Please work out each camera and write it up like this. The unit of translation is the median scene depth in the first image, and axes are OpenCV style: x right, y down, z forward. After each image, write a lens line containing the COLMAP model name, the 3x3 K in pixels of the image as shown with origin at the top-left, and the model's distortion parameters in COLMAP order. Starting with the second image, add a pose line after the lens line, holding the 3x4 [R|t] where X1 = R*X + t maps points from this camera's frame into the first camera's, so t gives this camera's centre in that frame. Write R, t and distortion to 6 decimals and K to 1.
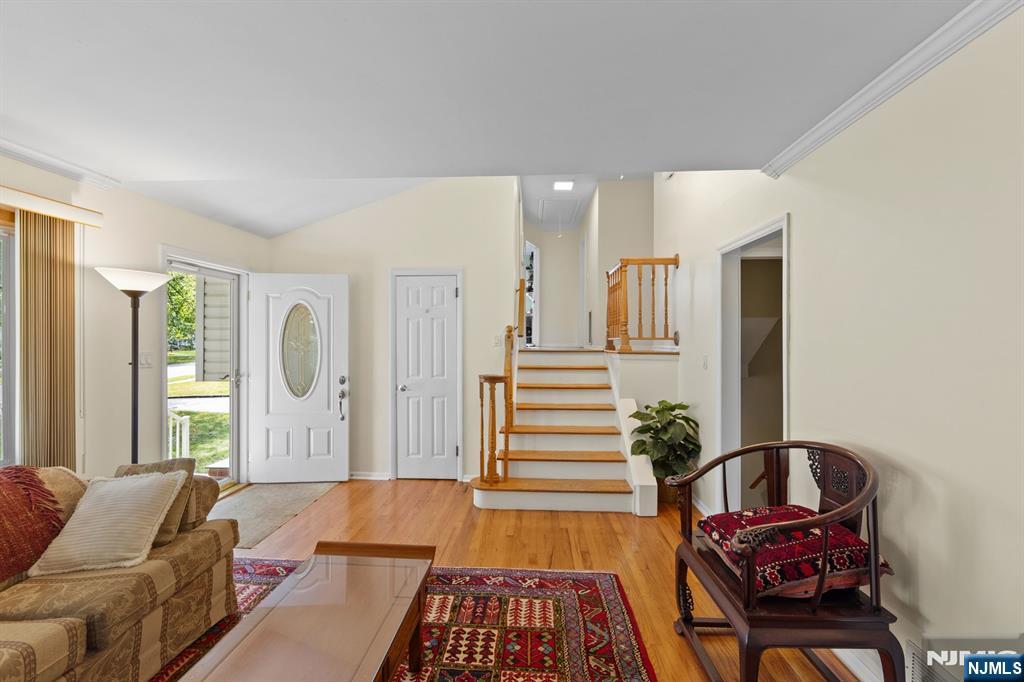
lens RADIAL K [[409.2, 0, 513.2], [0, 409.2, 339.3], [0, 0, 1]] dist [-0.001872, -0.000144]
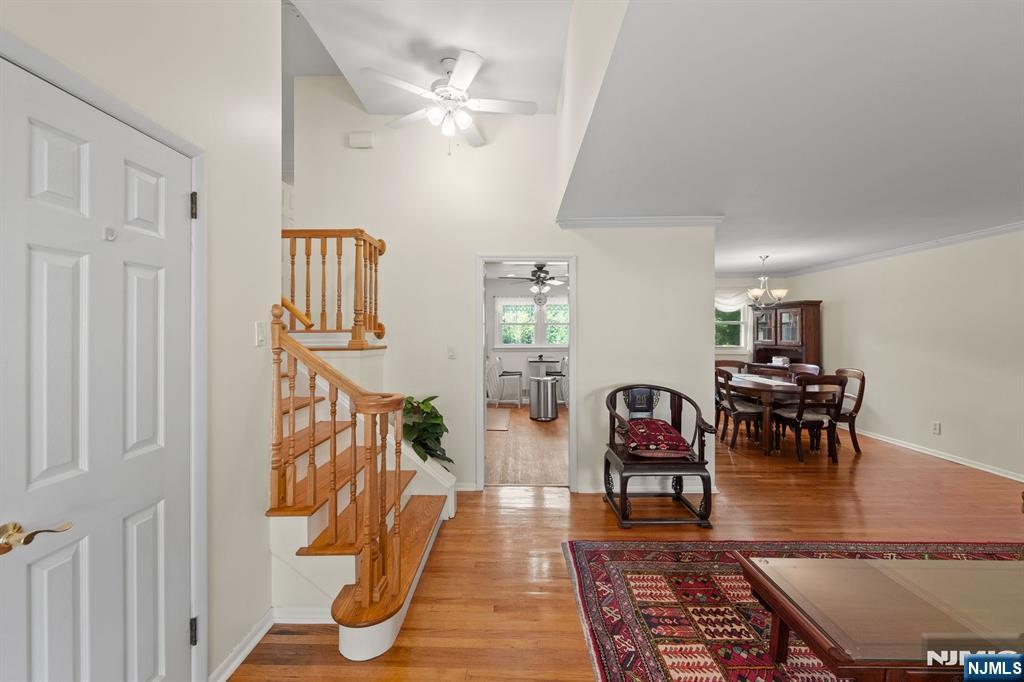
lens RADIAL K [[405.8, 0, 511.0], [0, 405.8, 336.9], [0, 0, 1]] dist [-0.001552, -0.000690]
pose [[-0.041996, -0.011135, 0.999056, -0.622338], [-0.002891, 0.999935, 0.011024, 0.000661], [-0.999114, -0.002425, -0.042026, 0.882313]]
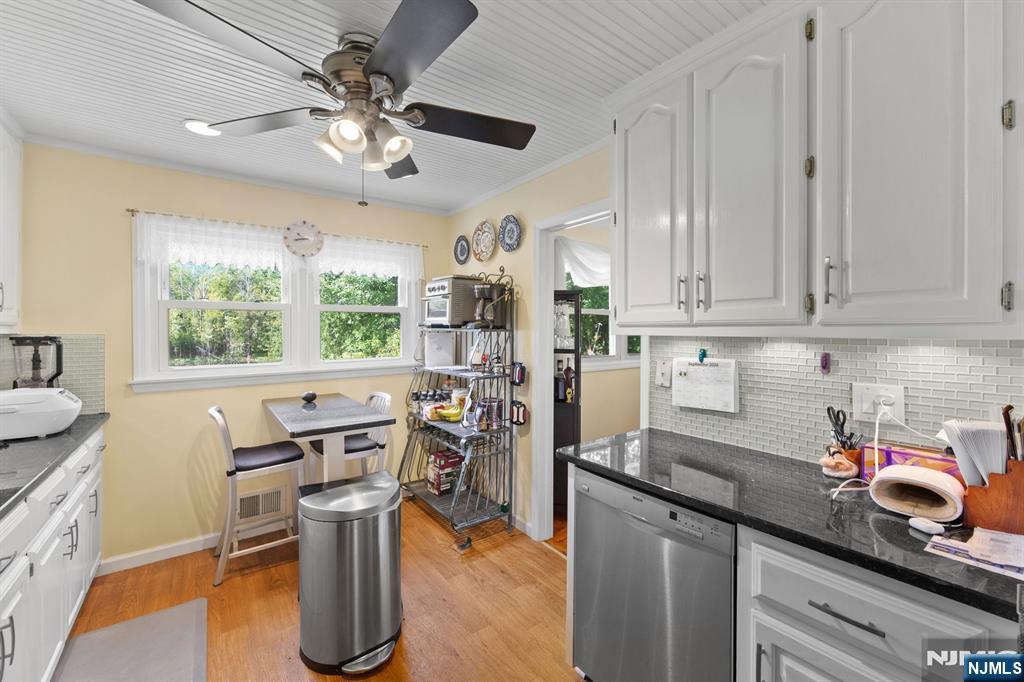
lens RADIAL K [[410.2, 0, 514.8], [0, 410.2, 332.3], [0, 0, 1]] dist [-0.003073, -0.000473]
pose [[-0.650422, -0.002460, 0.759569, 0.767307], [0.001509, 0.999989, 0.004531, 0.001488], [-0.759571, 0.004094, -0.650411, 0.837319]]
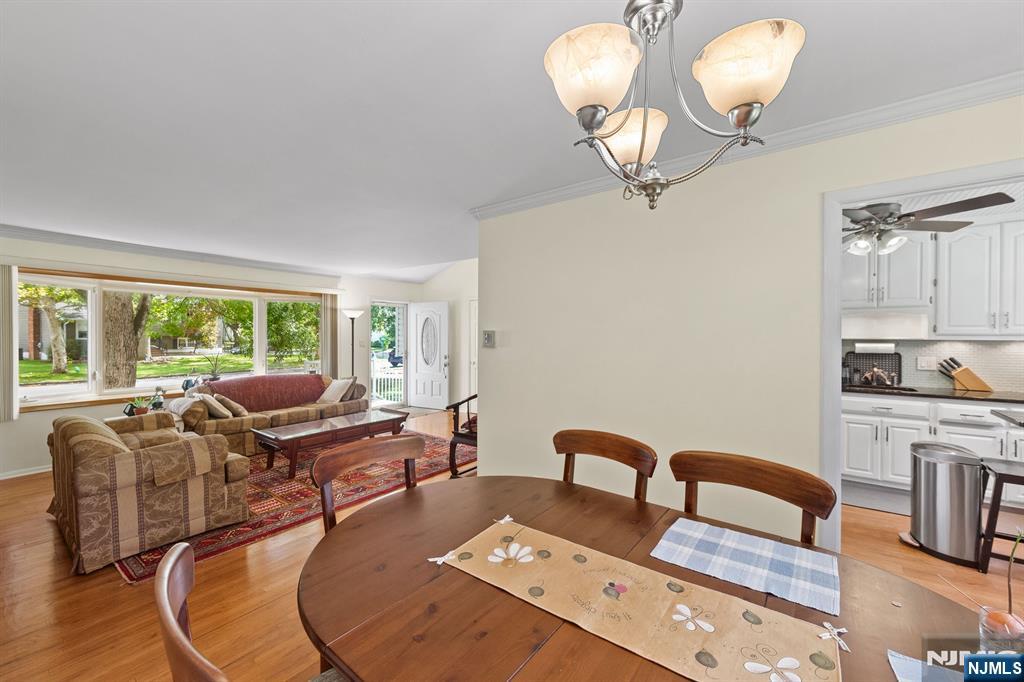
lens RADIAL K [[405.8, 0, 511.0], [0, 405.8, 336.9], [0, 0, 1]] dist [-0.001552, -0.000690]
pose [[0.834883, 0.004623, -0.550408, 1.042824], [-0.003383, 0.999989, 0.003268, -0.002354], [0.550417, -0.000867, 0.834889, -0.487363]]
